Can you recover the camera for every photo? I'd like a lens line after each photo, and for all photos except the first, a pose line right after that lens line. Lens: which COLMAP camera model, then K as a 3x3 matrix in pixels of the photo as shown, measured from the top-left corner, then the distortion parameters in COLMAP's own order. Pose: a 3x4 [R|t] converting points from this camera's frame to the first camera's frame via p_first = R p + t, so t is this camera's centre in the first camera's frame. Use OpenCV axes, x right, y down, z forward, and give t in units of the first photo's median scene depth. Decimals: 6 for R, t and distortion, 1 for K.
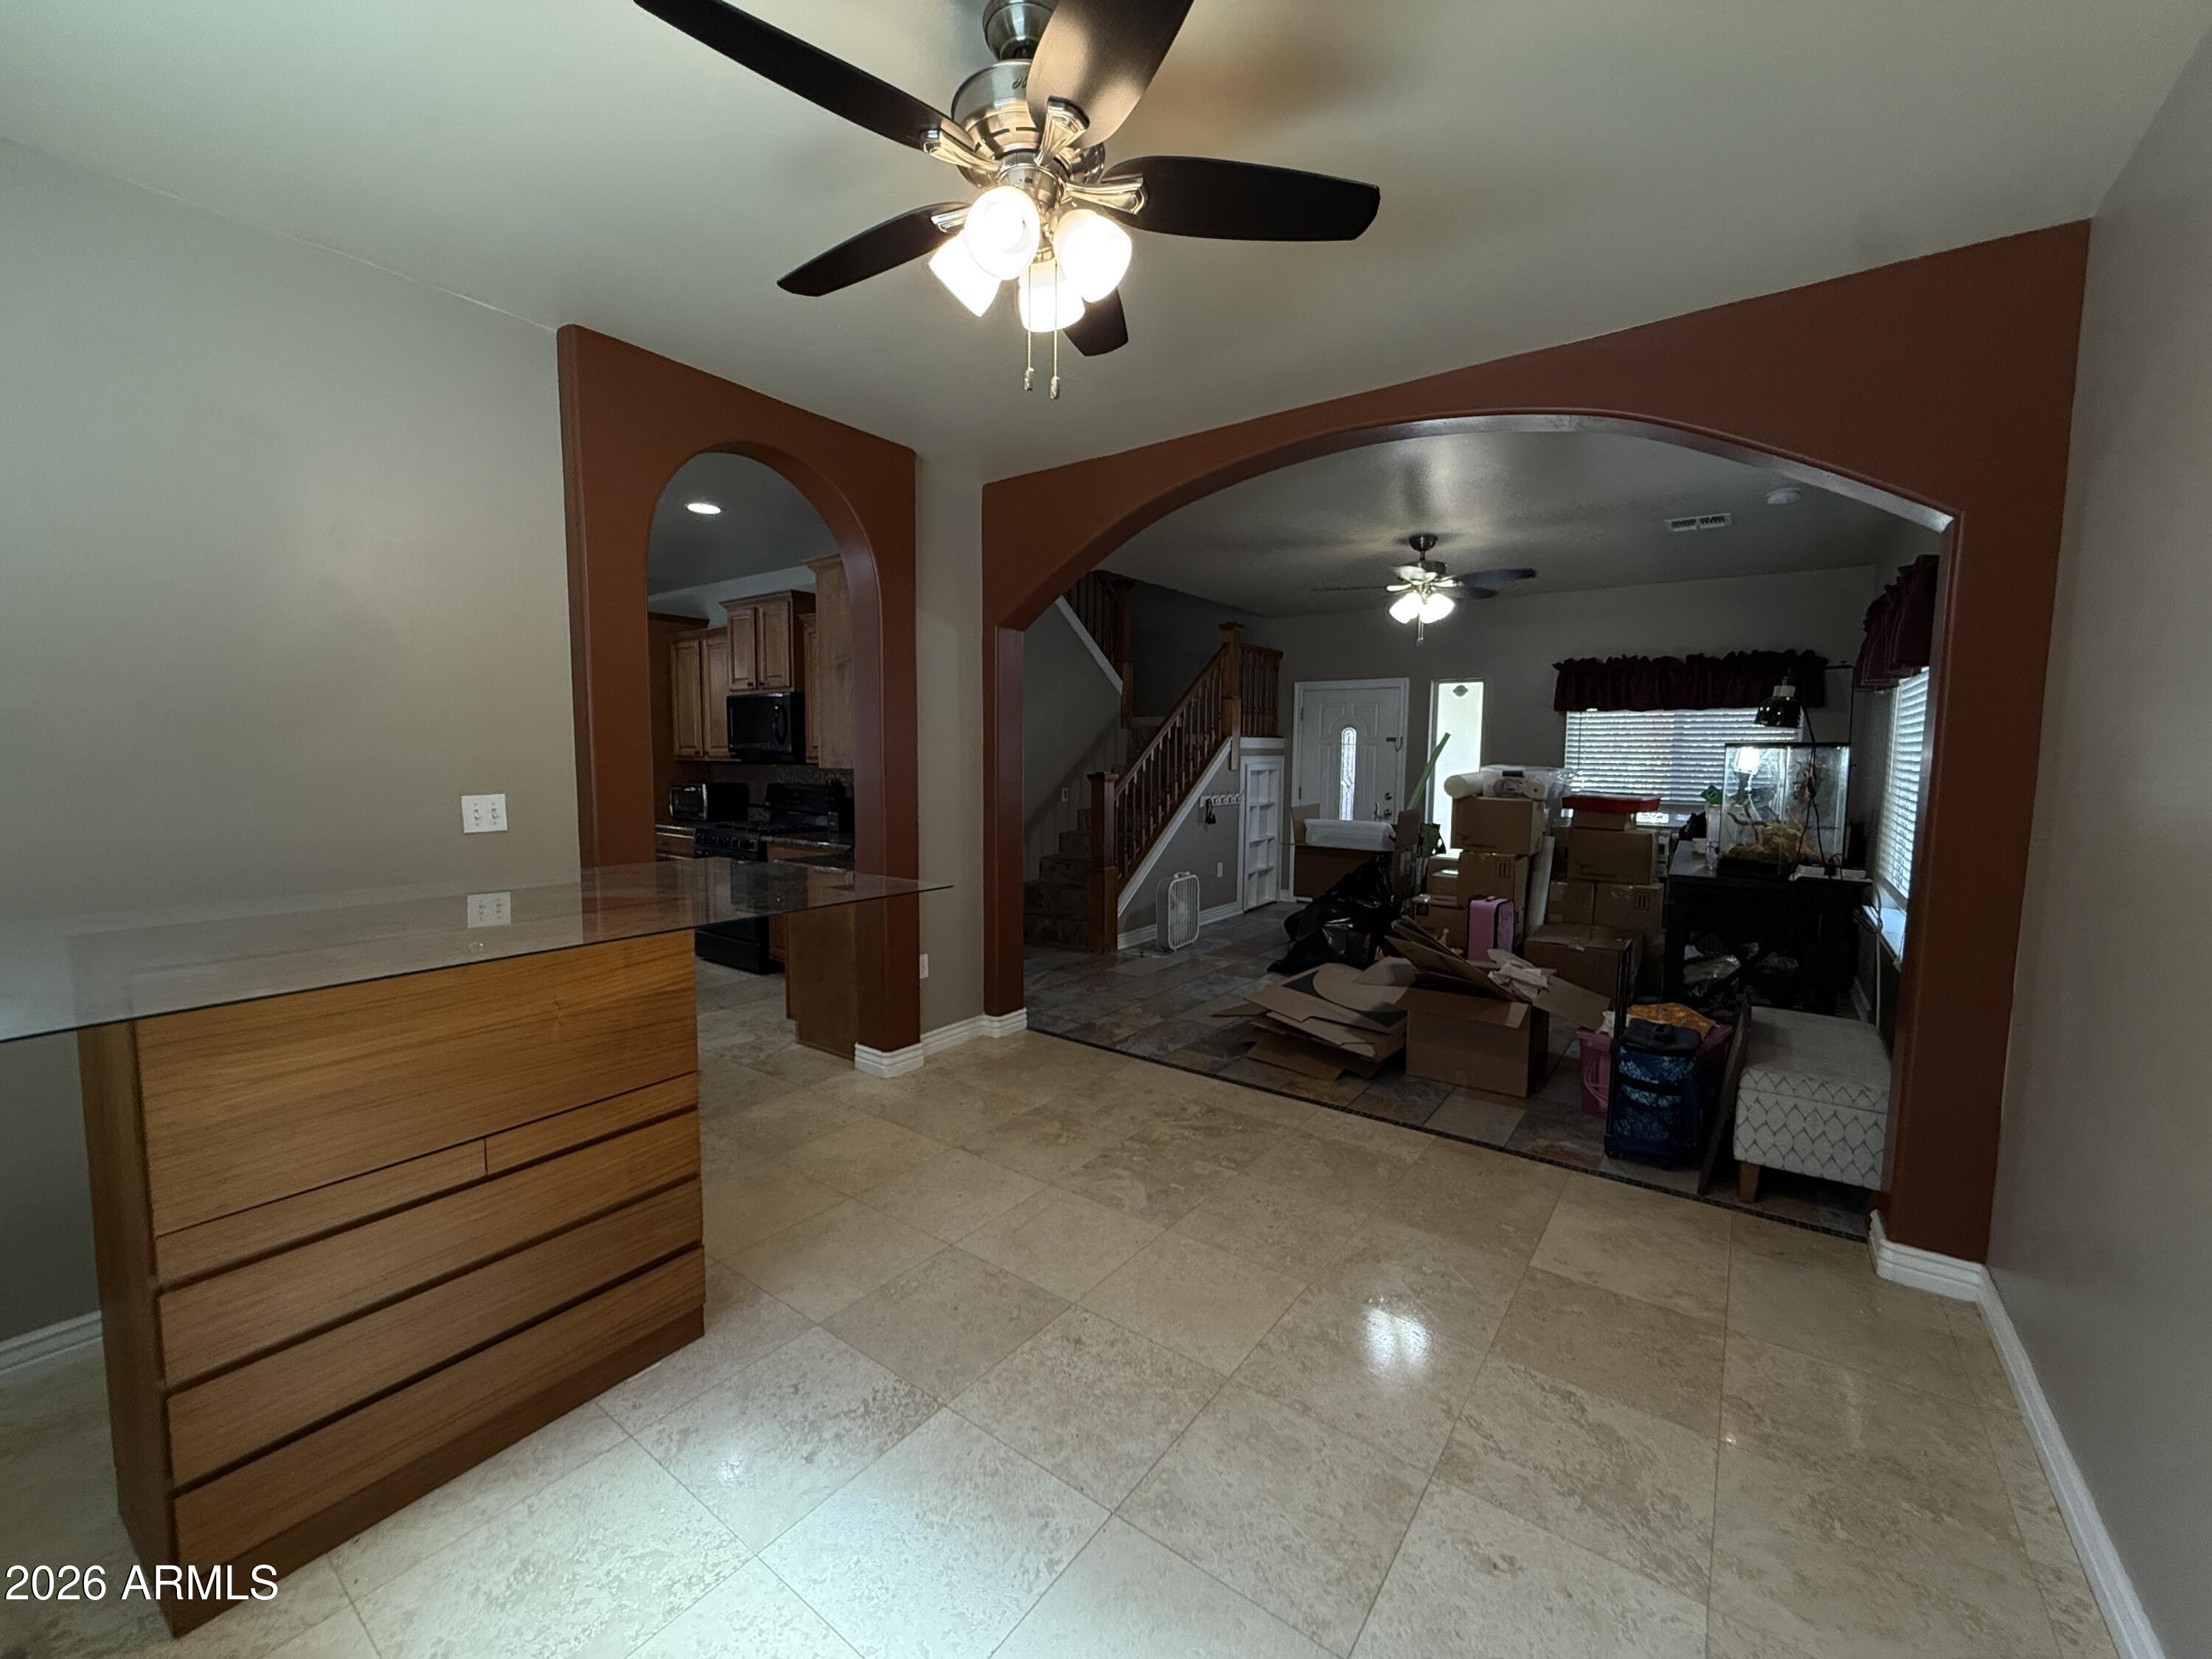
lens RADIAL K [[885.0, 0, 1104.0], [0, 885.0, 827.2], [0, 0, 1]] dist [0.000625, 0.000687]
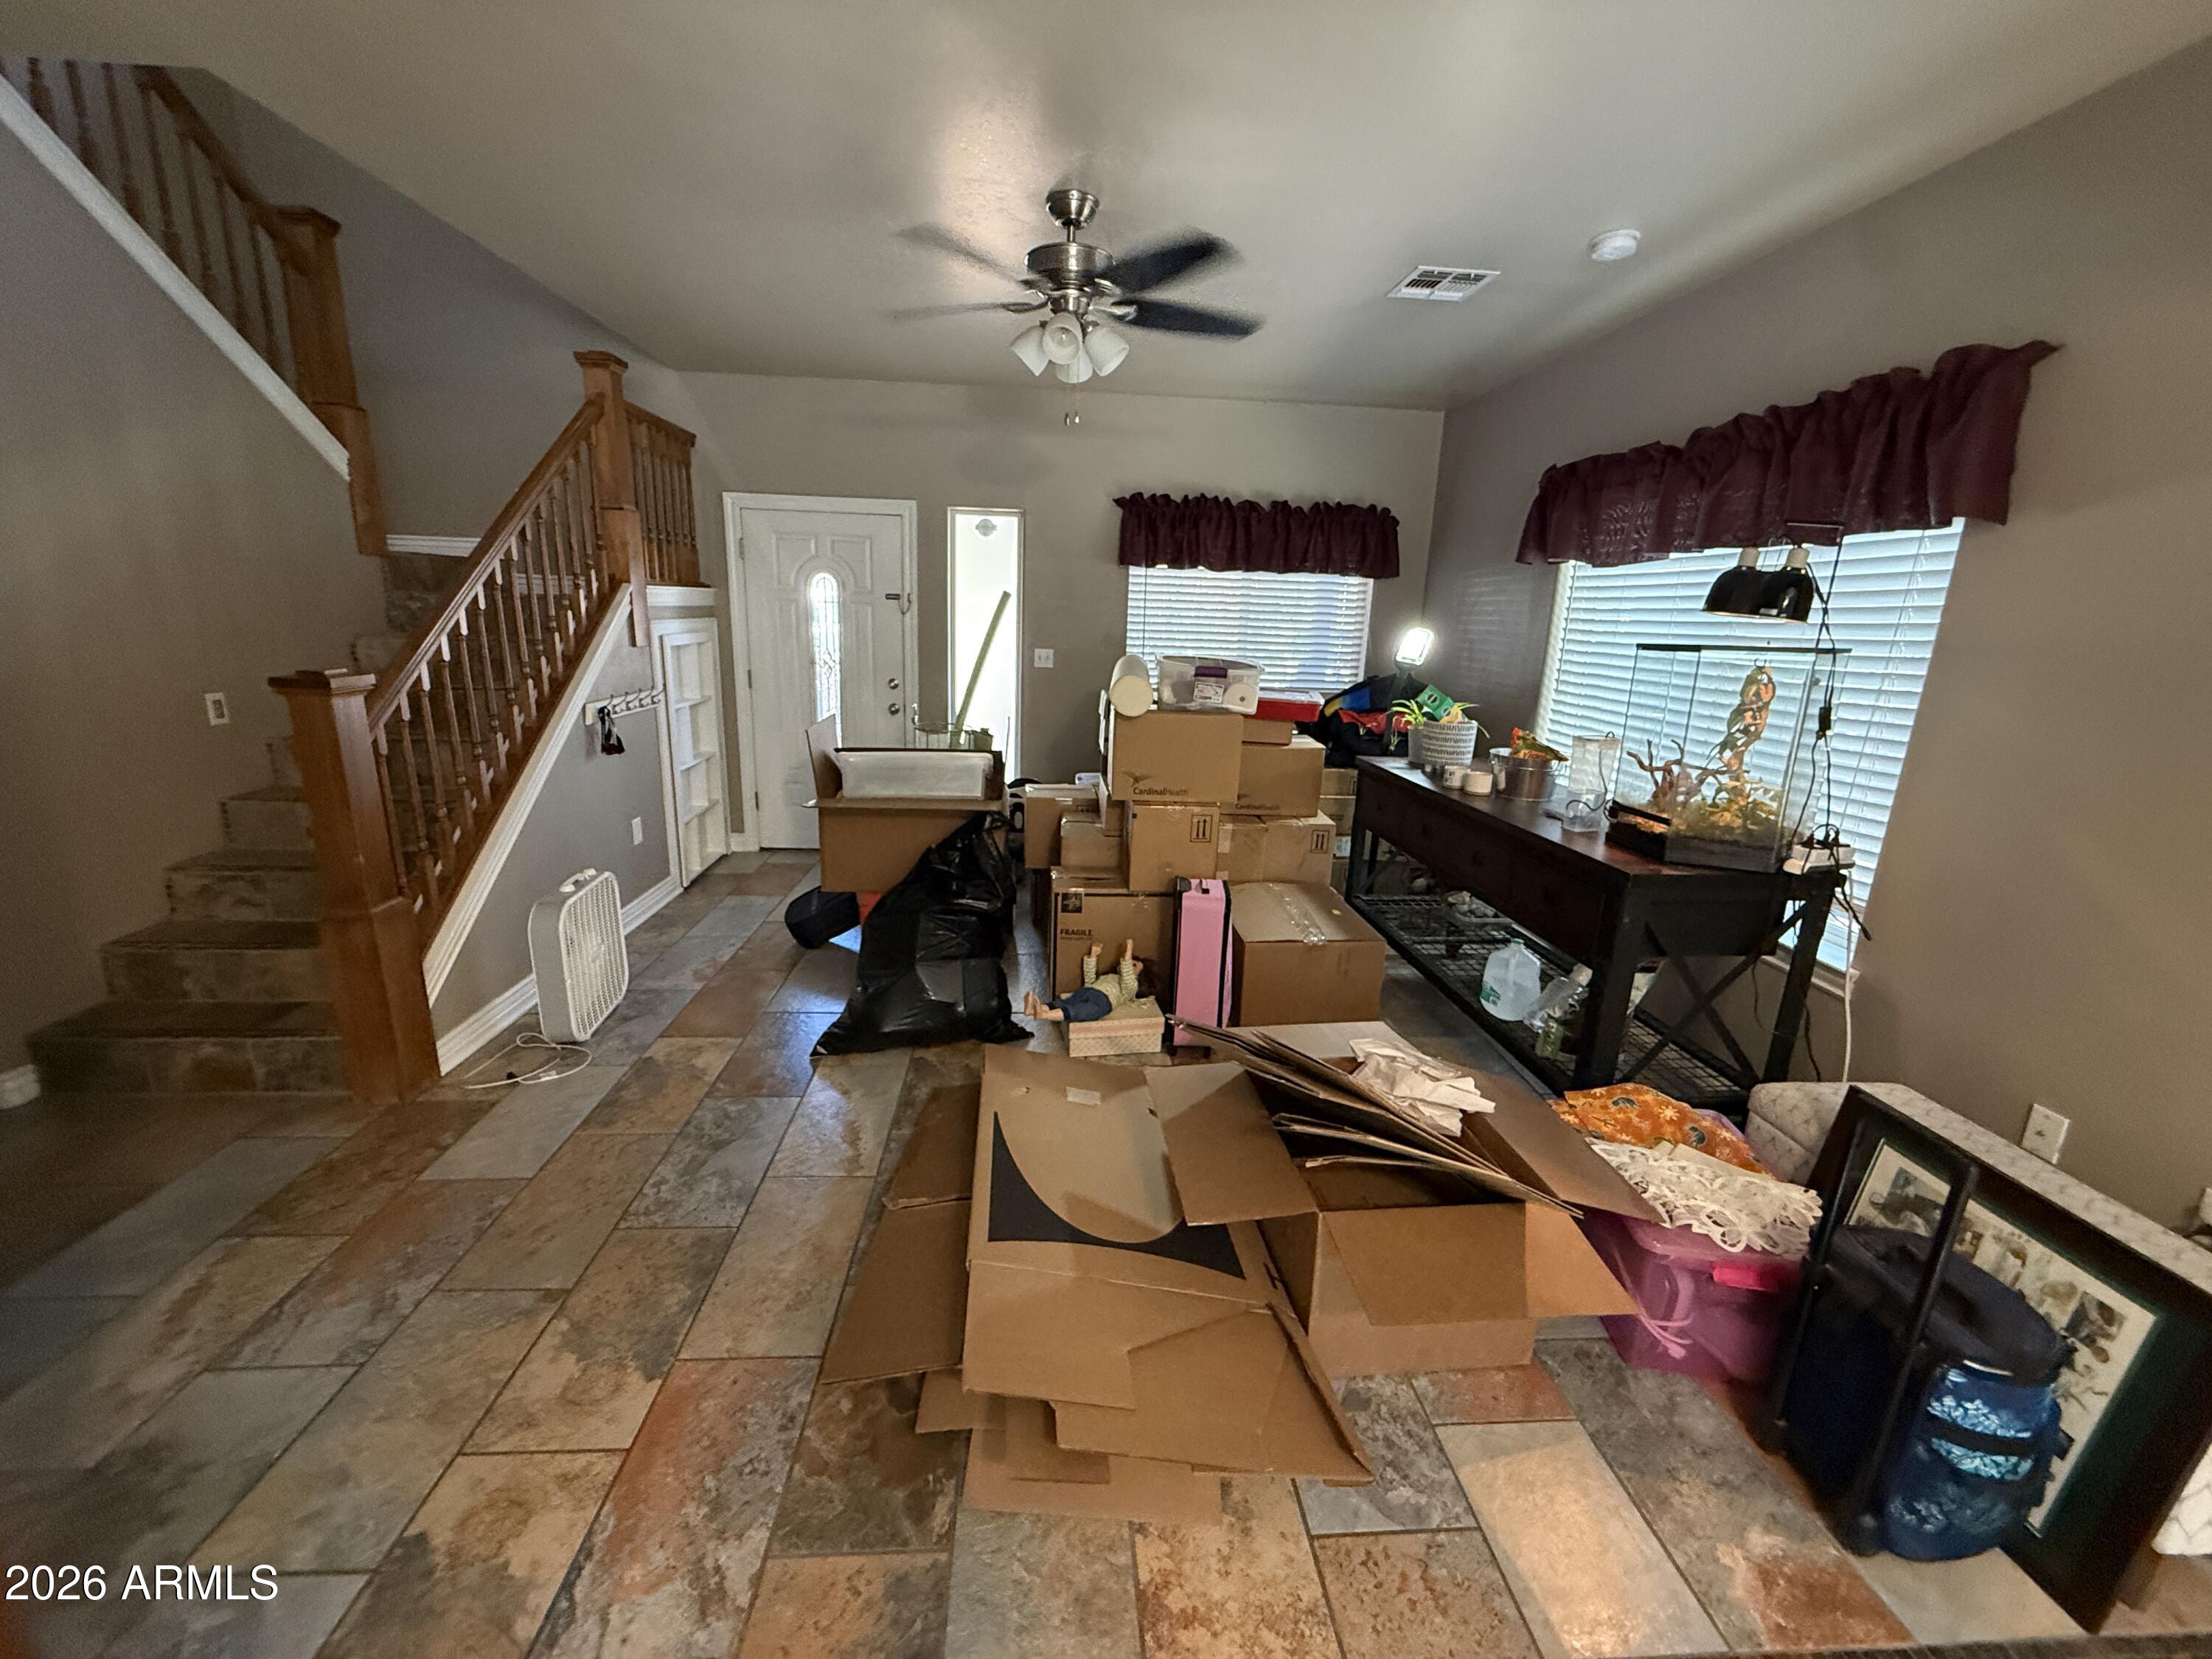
lens RADIAL K [[885.0, 0, 1109.8], [0, 885.0, 827.5], [0, 0, 1]] dist [0.000625, 0.000687]
pose [[0.763193, -0.137401, 0.631393, 0.007610], [0.028031, 0.983251, 0.180089, -0.052297], [-0.645562, -0.119744, 0.754262, 0.449217]]
